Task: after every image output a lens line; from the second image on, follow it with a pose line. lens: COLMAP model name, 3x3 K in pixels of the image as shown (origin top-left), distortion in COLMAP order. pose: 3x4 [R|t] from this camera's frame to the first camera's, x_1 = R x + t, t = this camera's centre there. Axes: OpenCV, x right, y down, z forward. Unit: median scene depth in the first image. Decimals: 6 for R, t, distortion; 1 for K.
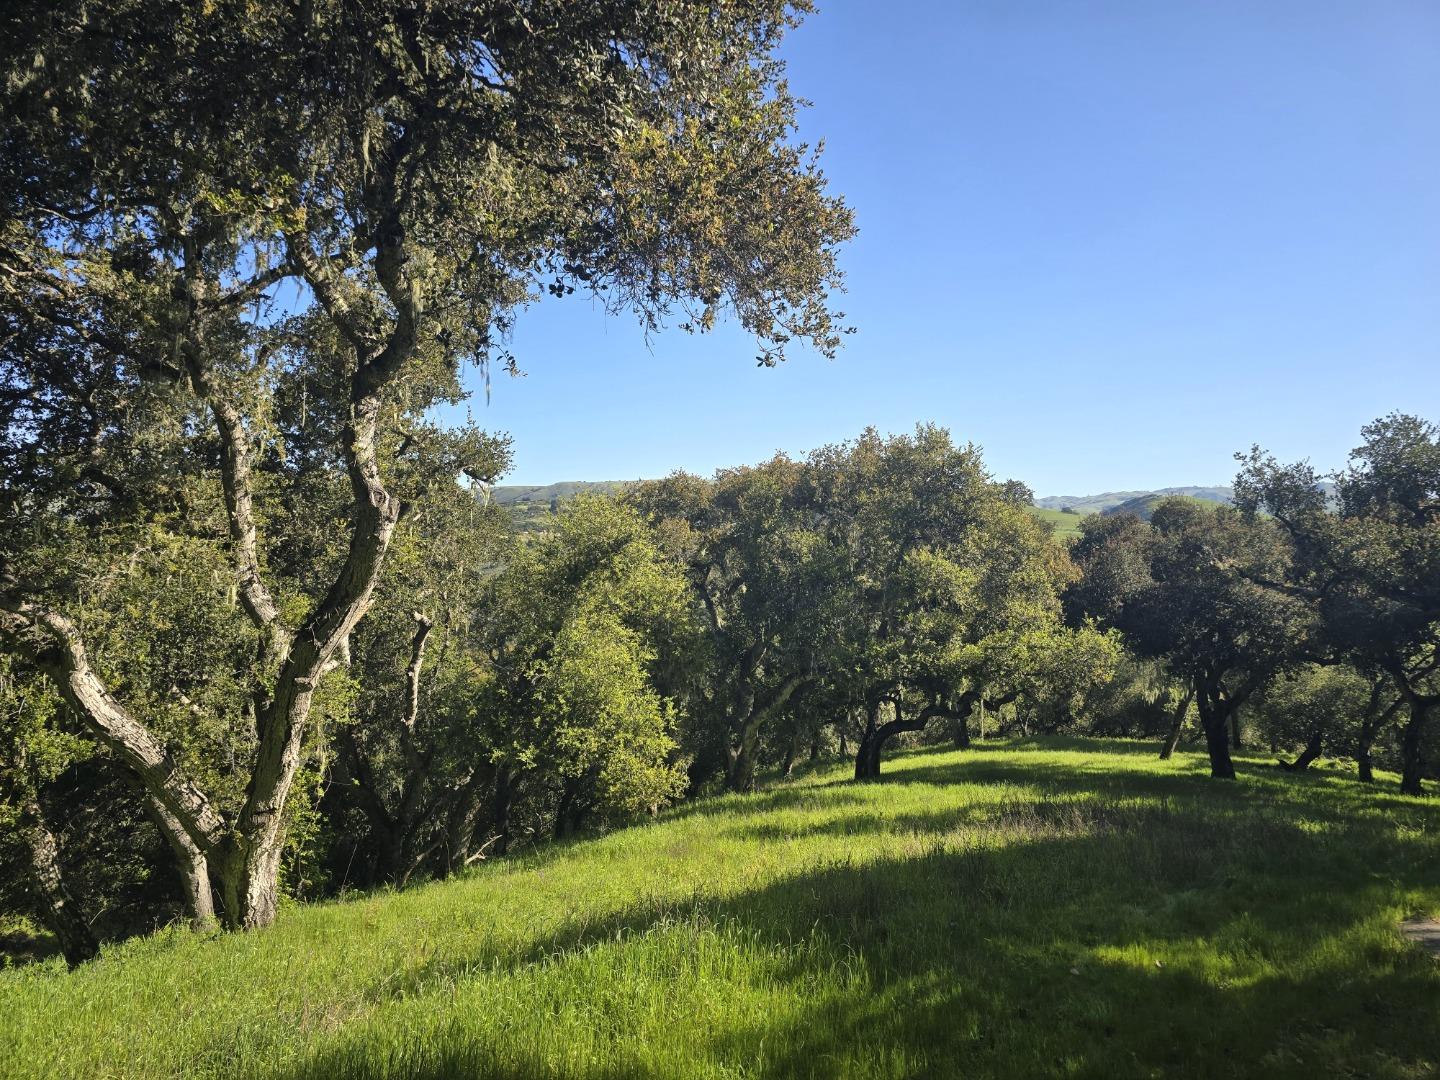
lens RADIAL K [[940.2, 0, 740.5], [0, 940.2, 544.1], [0, 0, 1]] dist [0.084968, -0.097426]
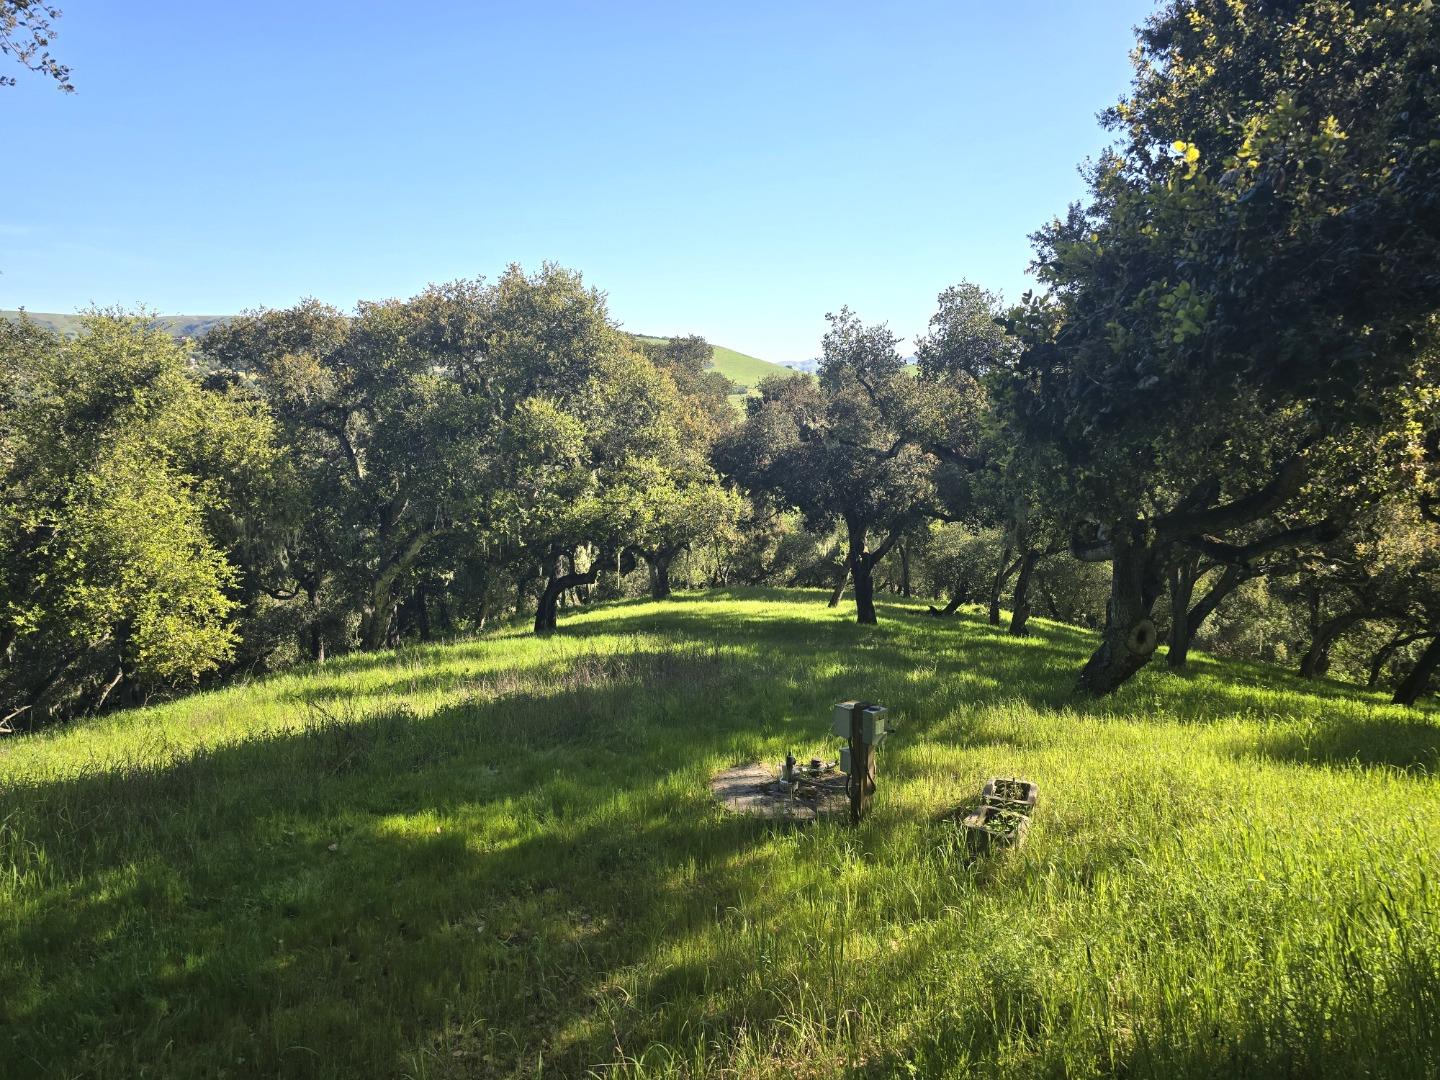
lens RADIAL K [[943.1, 0, 716.5], [0, 943.1, 535.9], [0, 0, 1]] dist [0.066643, -0.063684]
pose [[0.972849, 0.005749, 0.231371, 0.163855], [-0.039104, 0.989402, 0.139836, 0.002139], [-0.228115, -0.145087, 0.962763, 0.023301]]
